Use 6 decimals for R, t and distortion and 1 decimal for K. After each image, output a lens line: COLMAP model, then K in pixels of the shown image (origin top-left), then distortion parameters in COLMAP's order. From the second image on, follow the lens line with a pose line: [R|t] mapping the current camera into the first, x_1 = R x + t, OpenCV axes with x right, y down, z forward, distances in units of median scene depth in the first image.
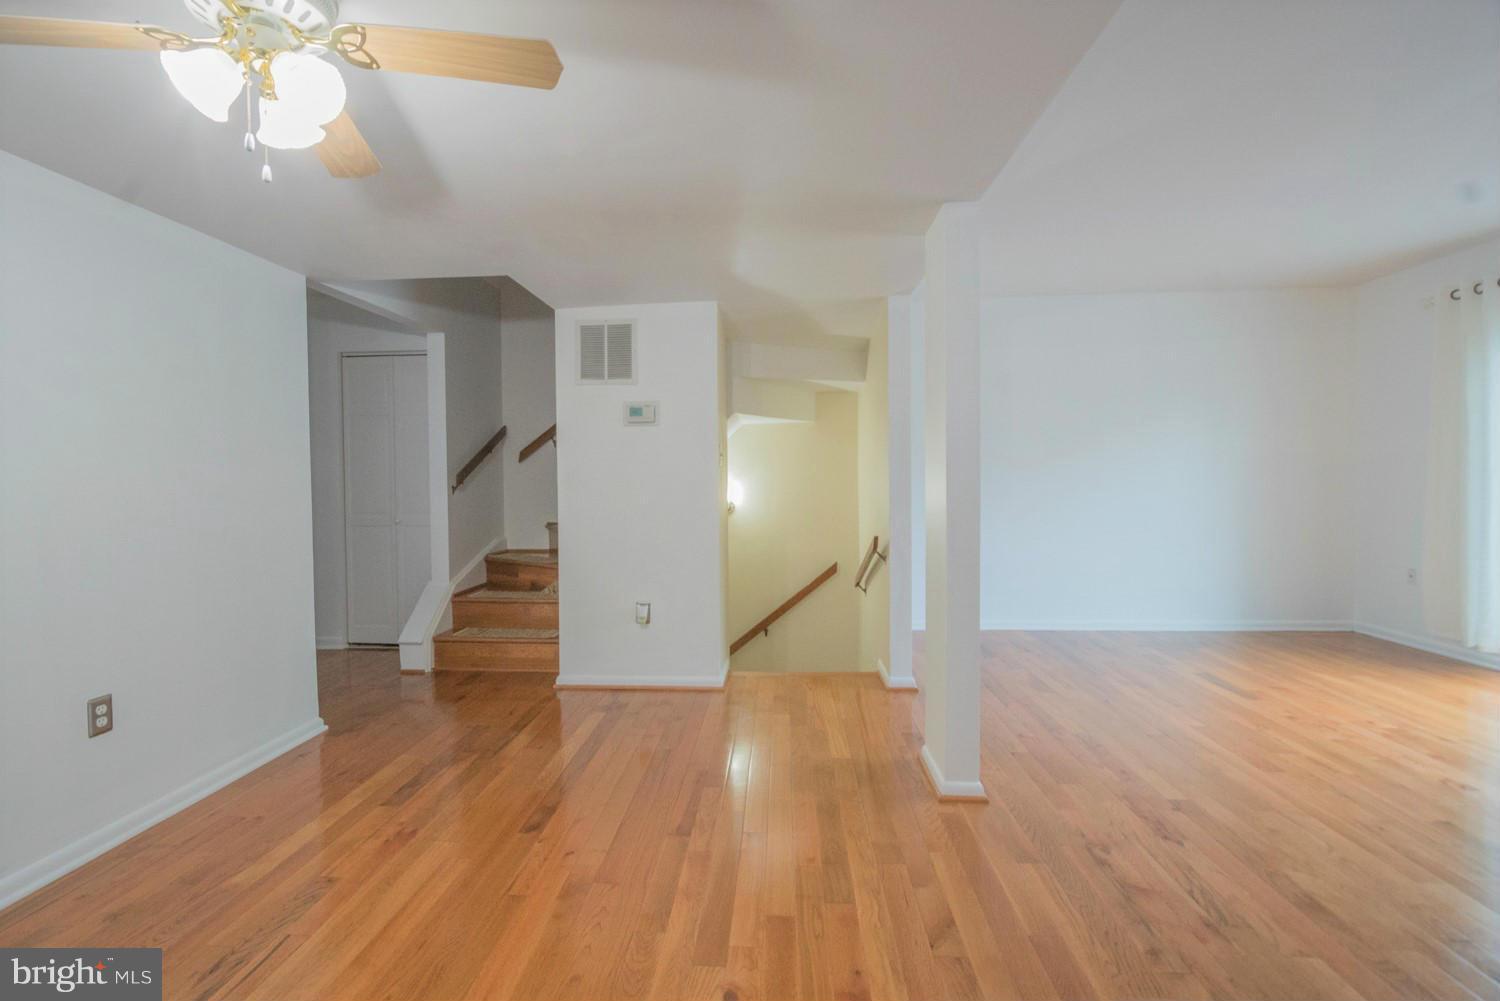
lens RADIAL K [[683.9, 0, 727.5], [0, 683.9, 493.3], [0, 0, 1]] dist [-0.015050, 0.000905]
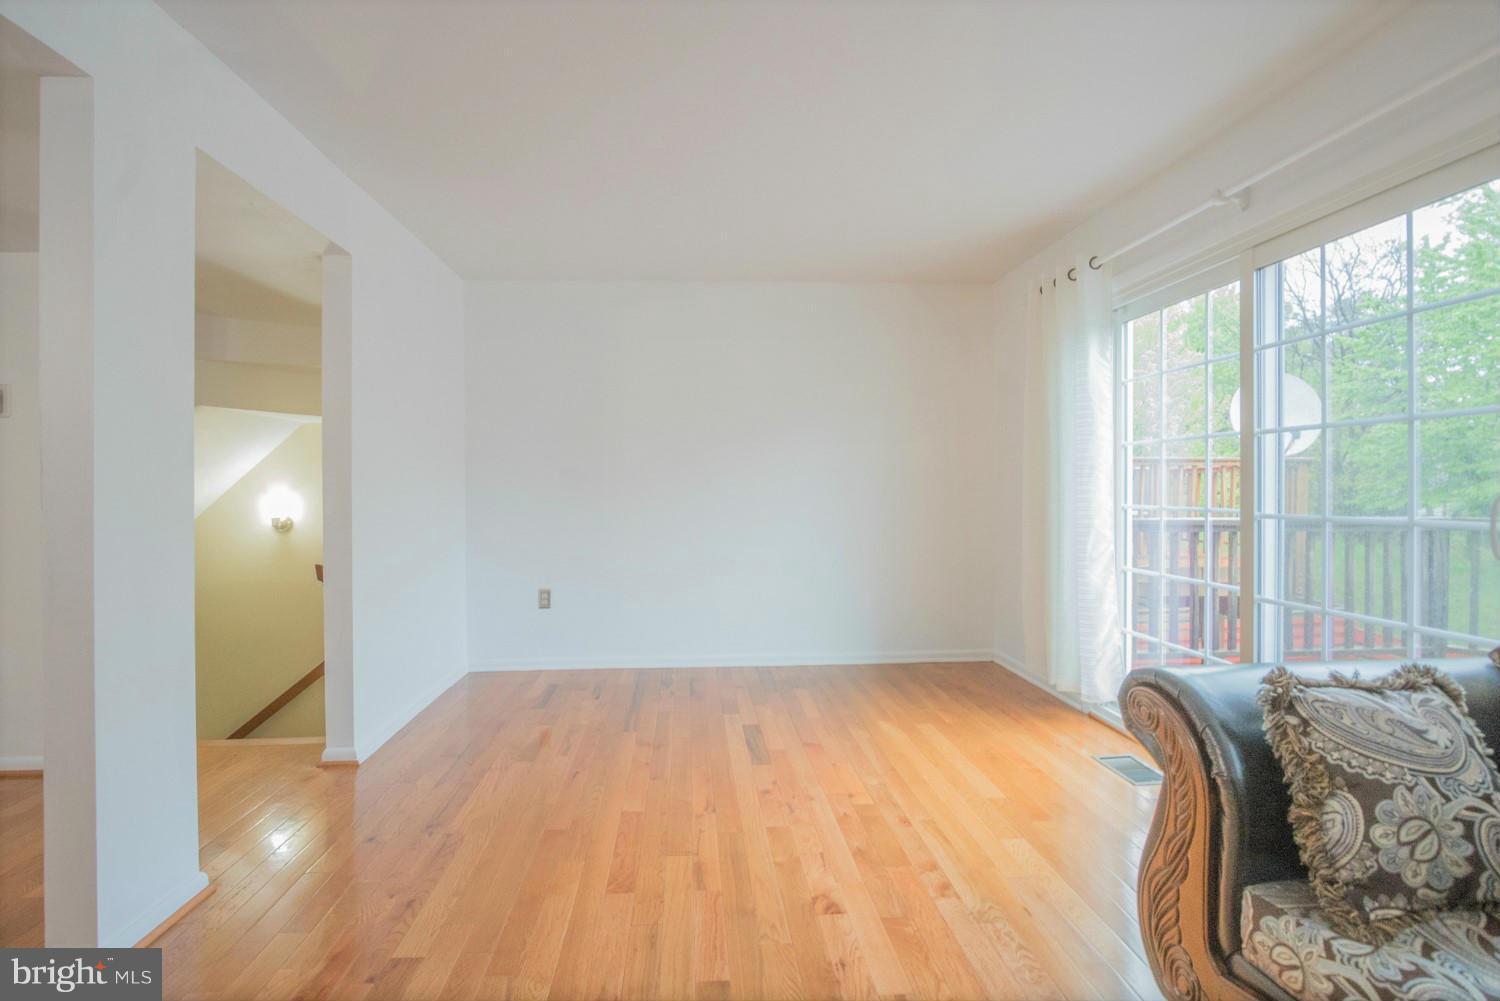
lens RADIAL K [[683.9, 0, 727.5], [0, 683.9, 493.3], [0, 0, 1]] dist [-0.015050, 0.000905]
pose [[0.992008, -0.001221, 0.126168, 0.691242], [0.004779, 0.999599, -0.027904, 0.009210], [-0.126083, 0.028284, 0.991616, 0.215875]]
